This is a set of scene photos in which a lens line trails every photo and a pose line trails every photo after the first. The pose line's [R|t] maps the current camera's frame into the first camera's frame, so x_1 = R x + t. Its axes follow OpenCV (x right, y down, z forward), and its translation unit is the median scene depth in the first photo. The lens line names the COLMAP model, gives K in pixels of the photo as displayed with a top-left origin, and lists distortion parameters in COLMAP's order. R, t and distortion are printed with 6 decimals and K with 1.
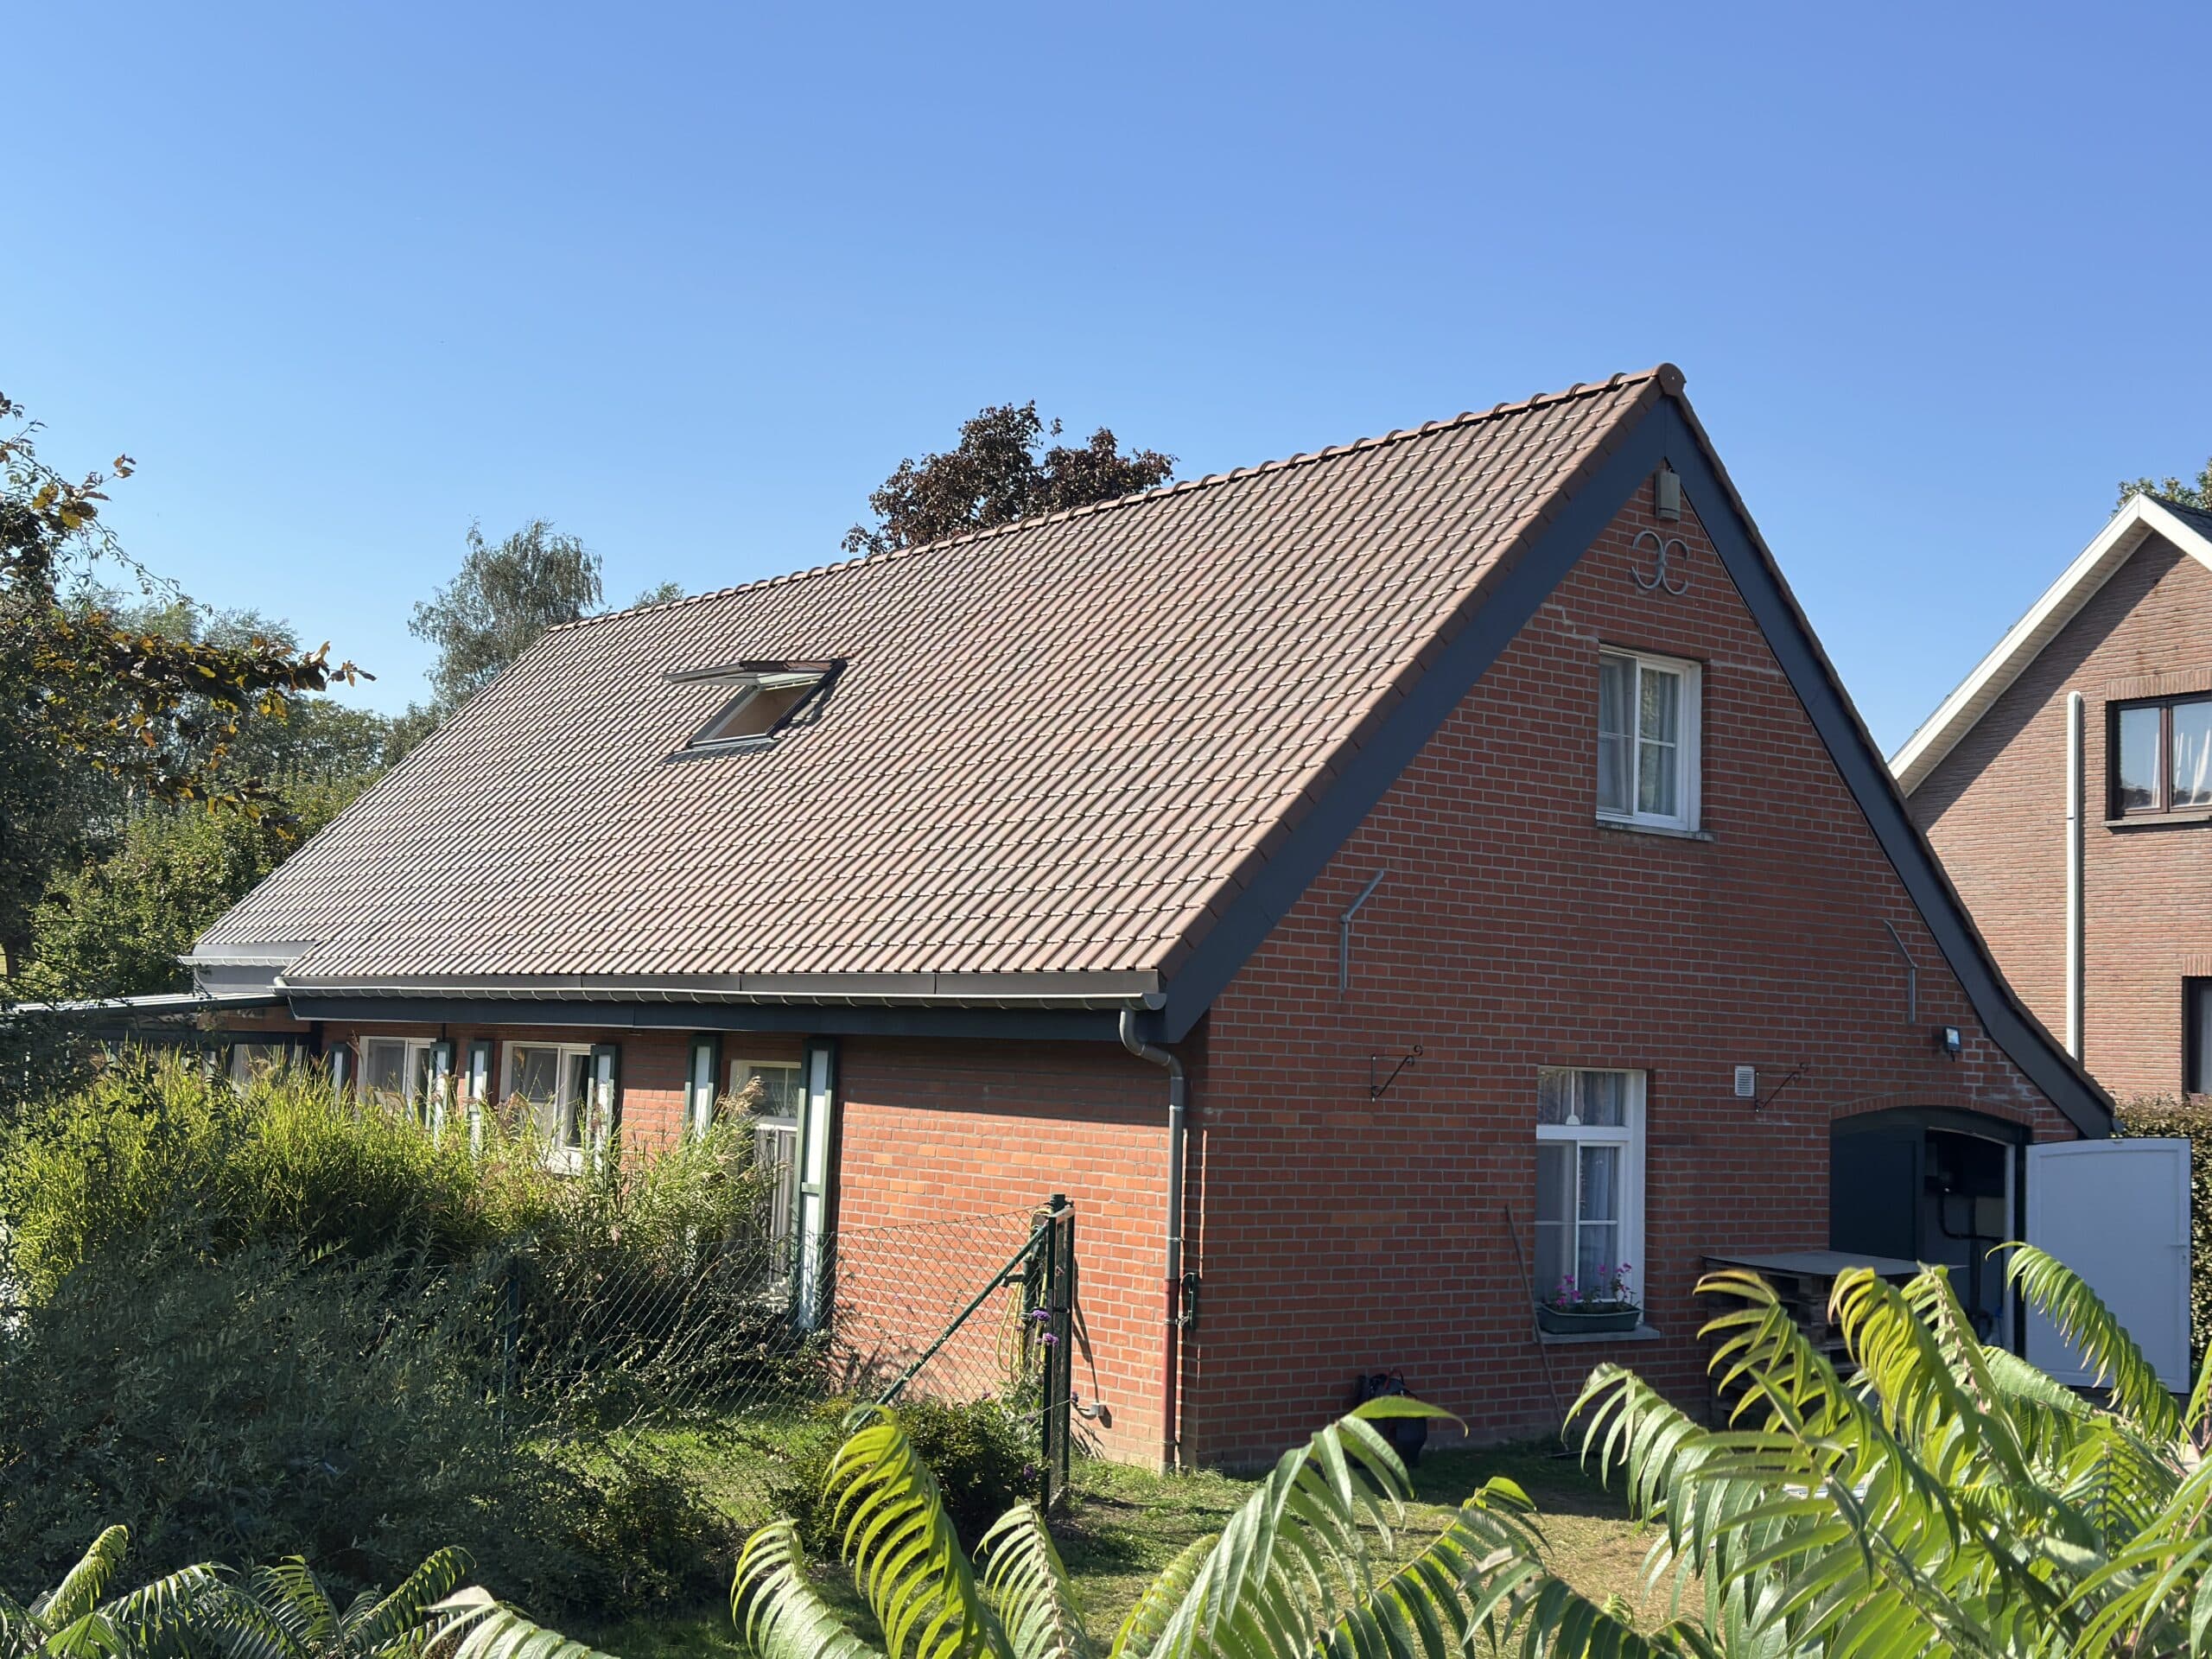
lens RADIAL K [[2748.8, 0, 1104.4], [0, 2748.8, 833.0], [0, 0, 1]] dist [0.170143, -0.058294]
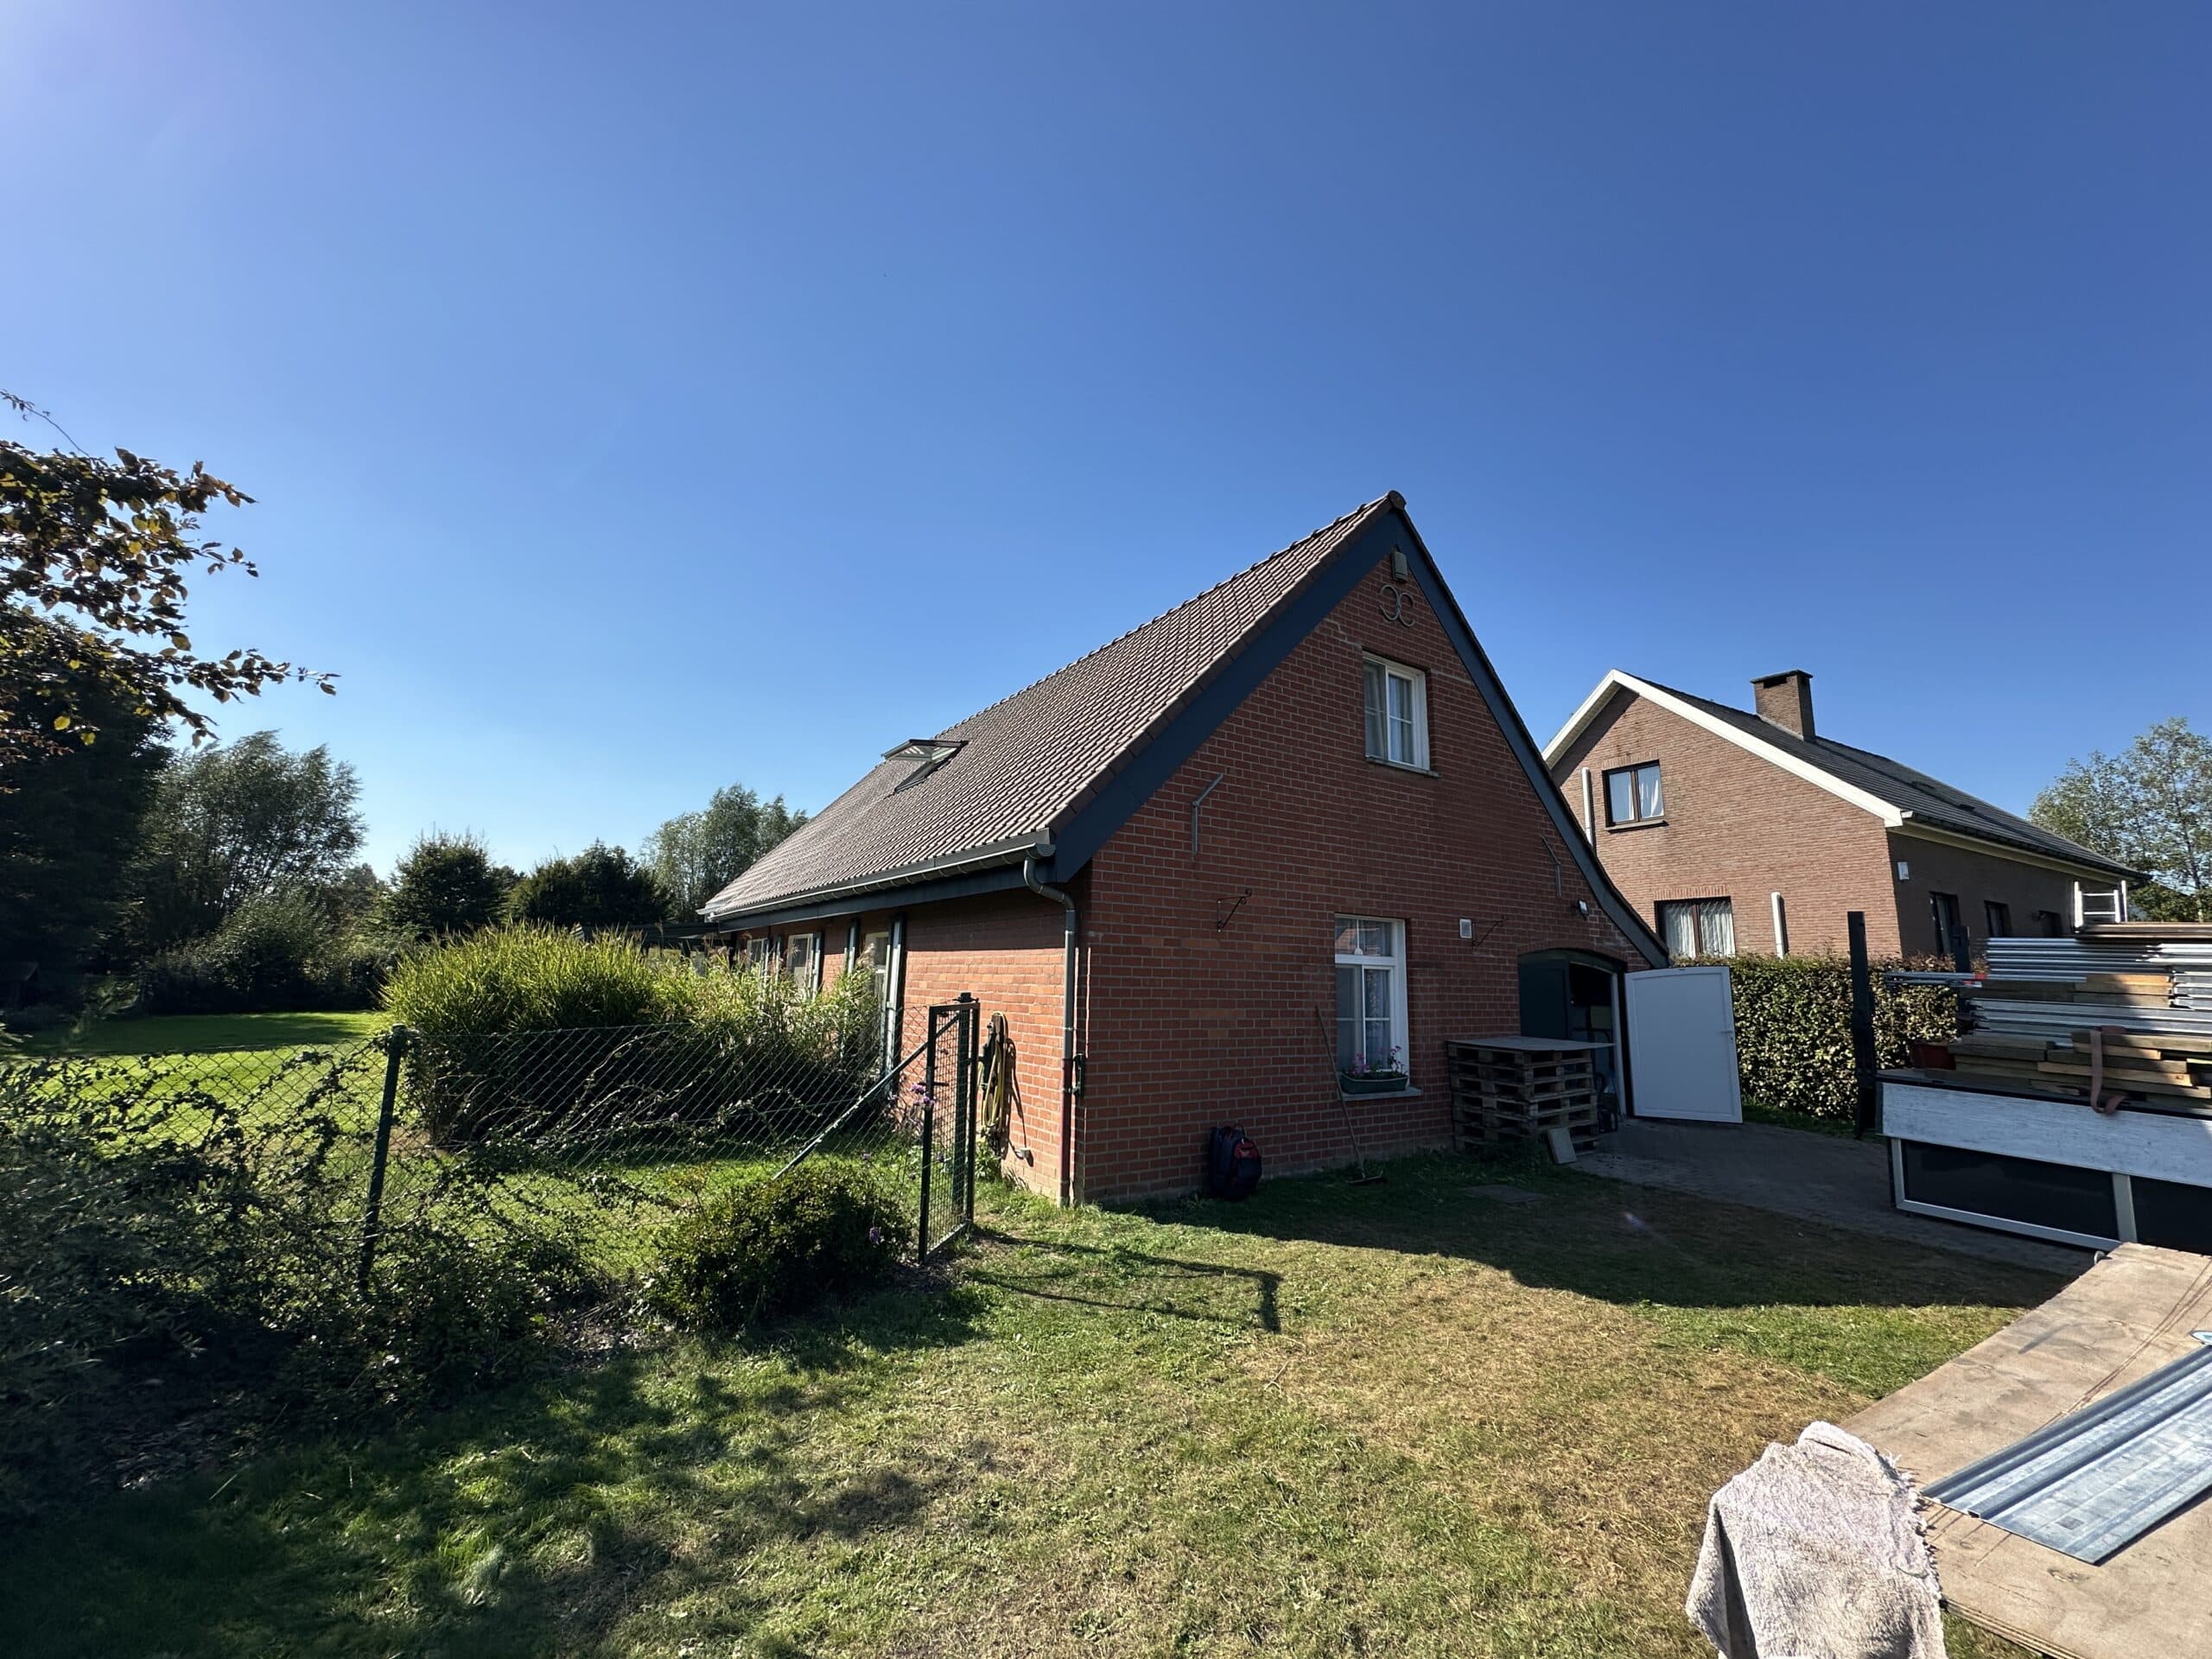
lens RADIAL K [[884.9, 0, 1114.0], [0, 884.9, 837.5], [0, 0, 1]] dist [-0.001538, 0.000261]
pose [[0.996258, -0.027183, -0.082047, 0.078110], [0.019679, 0.995664, -0.090915, 0.084810], [0.084163, 0.088960, 0.992473, 0.509191]]
